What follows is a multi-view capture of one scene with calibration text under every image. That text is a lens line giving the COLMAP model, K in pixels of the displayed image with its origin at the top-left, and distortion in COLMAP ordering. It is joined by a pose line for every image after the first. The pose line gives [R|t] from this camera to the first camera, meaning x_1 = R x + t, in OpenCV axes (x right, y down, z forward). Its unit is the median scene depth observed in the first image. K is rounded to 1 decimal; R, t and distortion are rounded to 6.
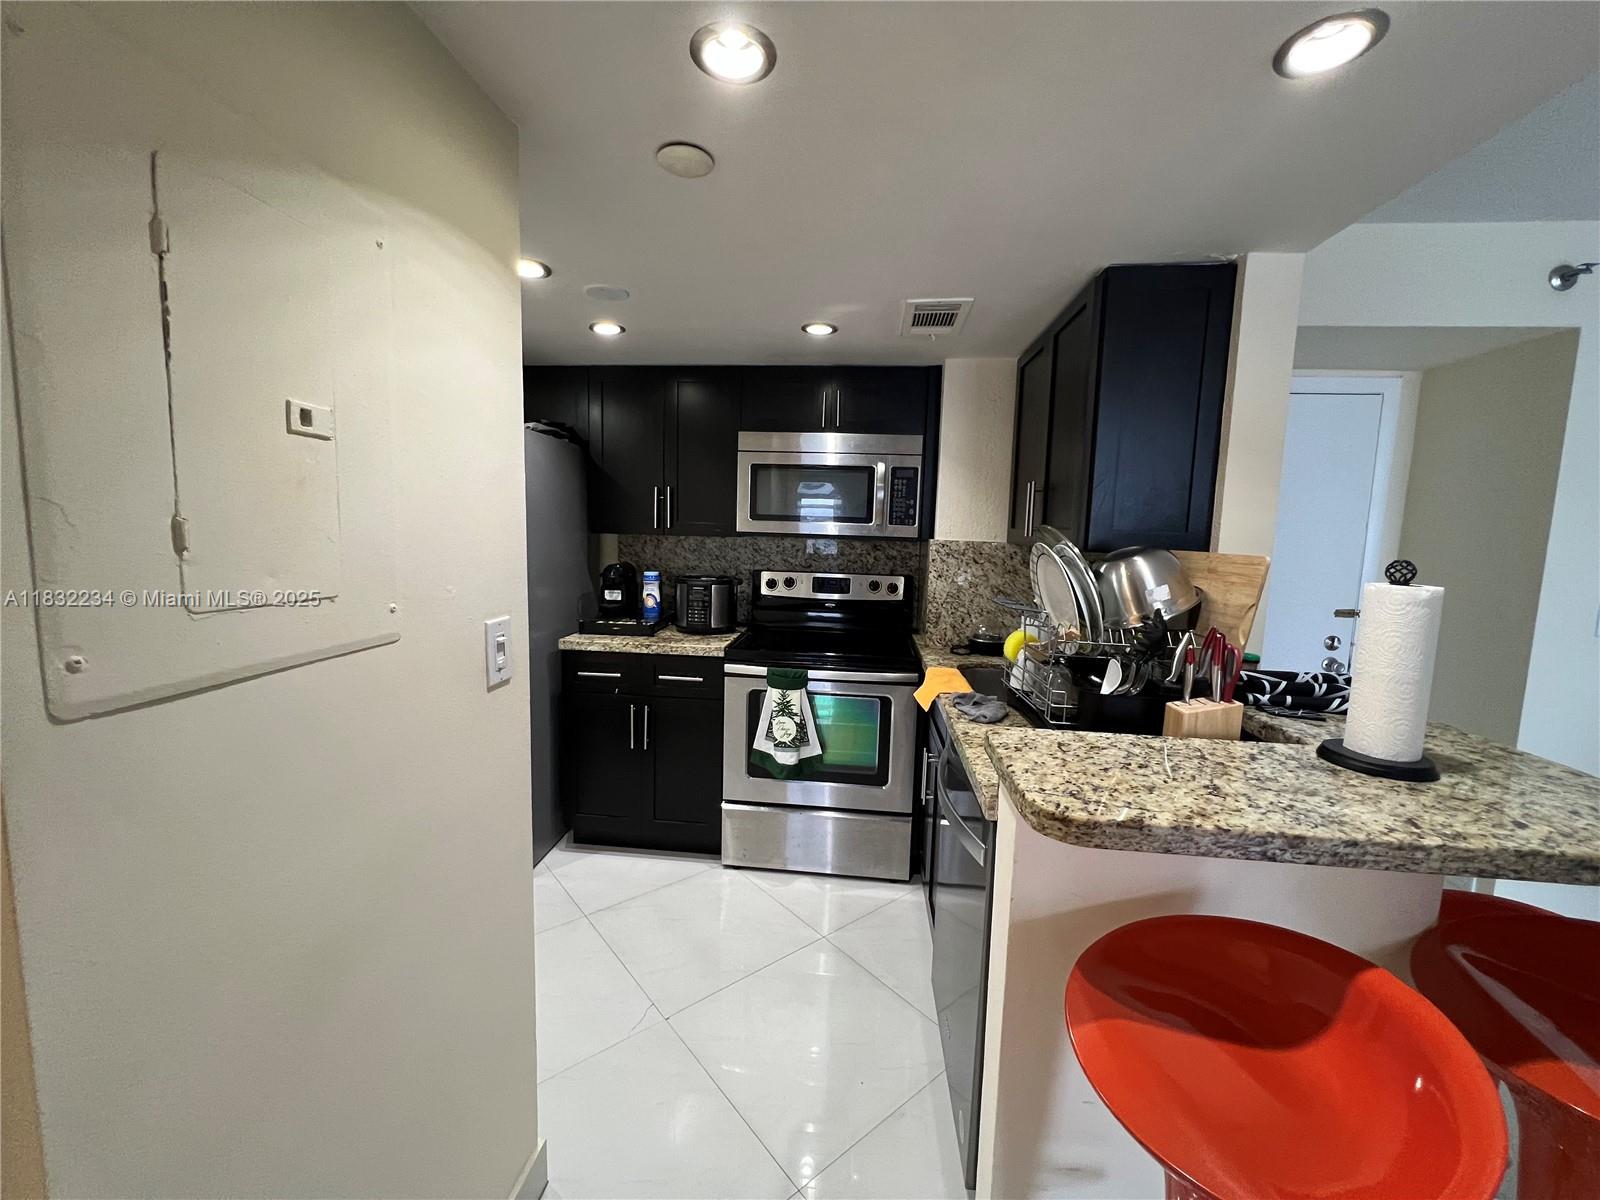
lens RADIAL K [[642.0, 0, 799.6], [0, 642.0, 596.2], [0, 0, 1]] dist [-0.001379, 0.000313]
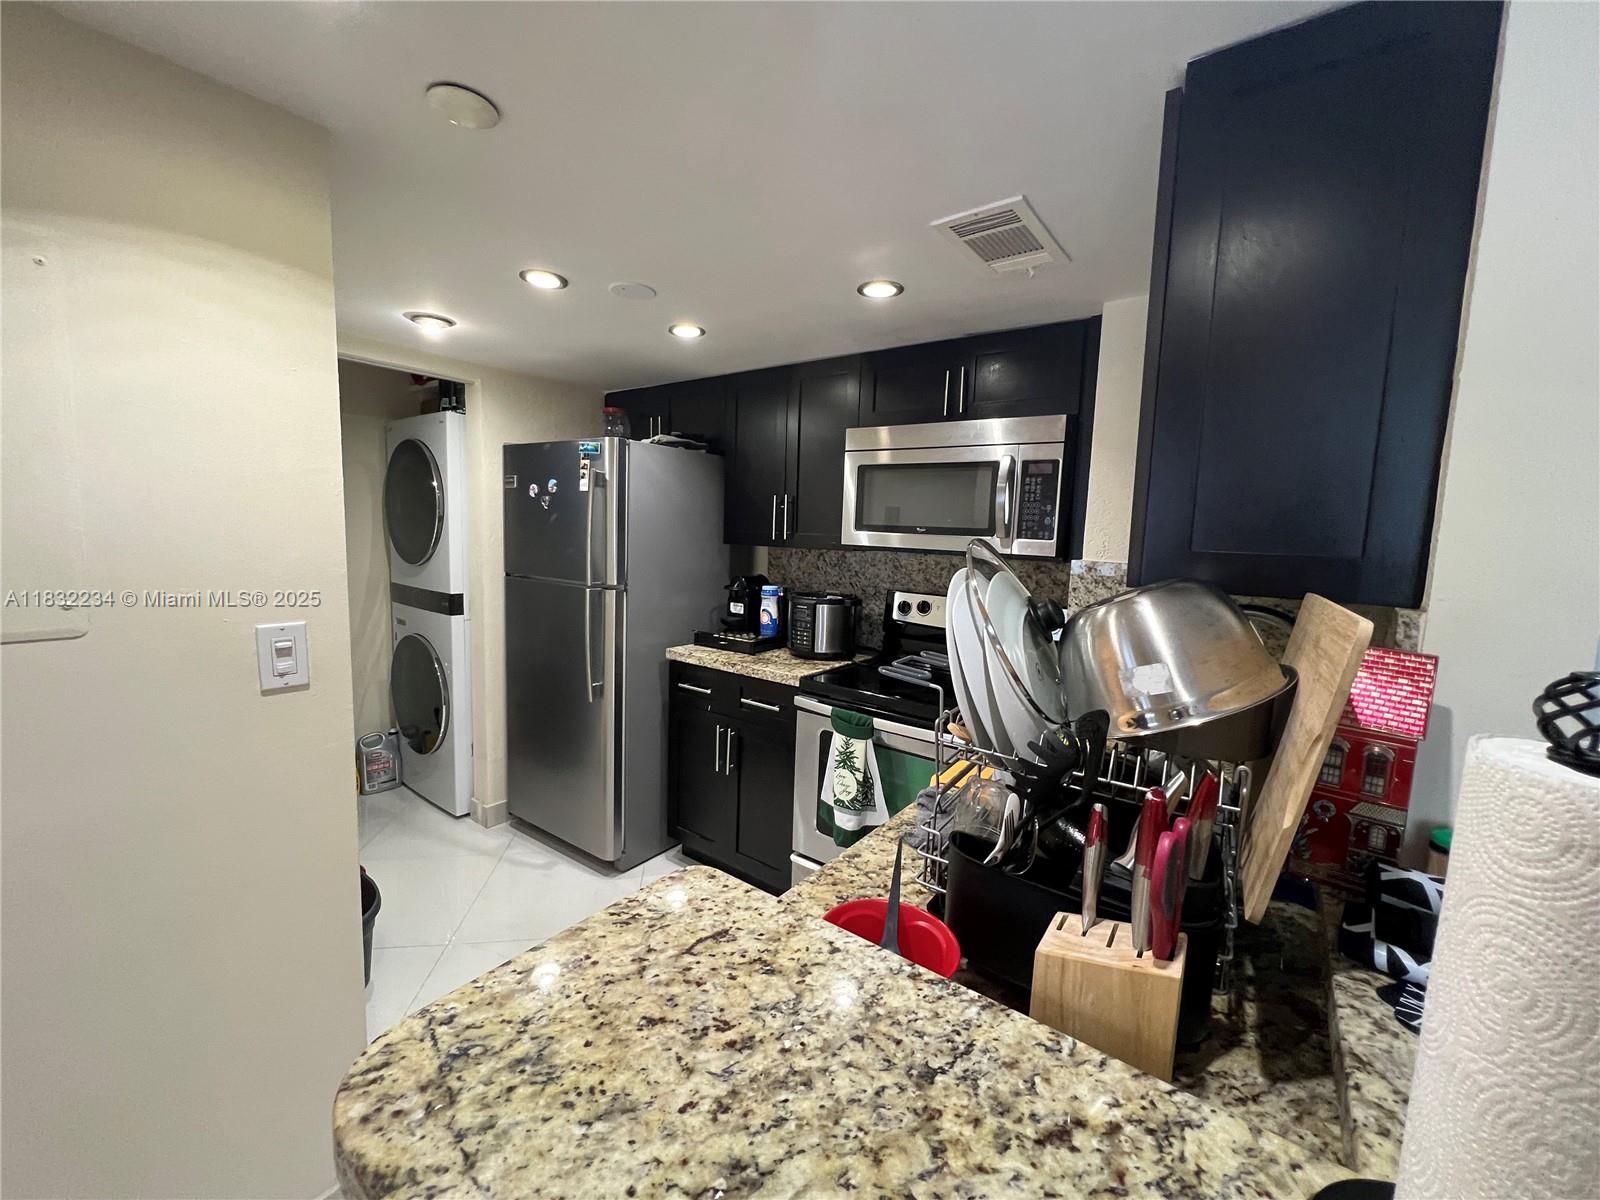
lens RADIAL K [[642.6, 0, 799.6], [0, 642.6, 596.9], [0, 0, 1]] dist [-0.005192, 0.001339]
pose [[0.856044, 0.058018, -0.513637, 0.331940], [-0.068654, 0.997639, -0.001733, -0.027270], [0.512324, 0.036747, 0.858006, 0.253164]]
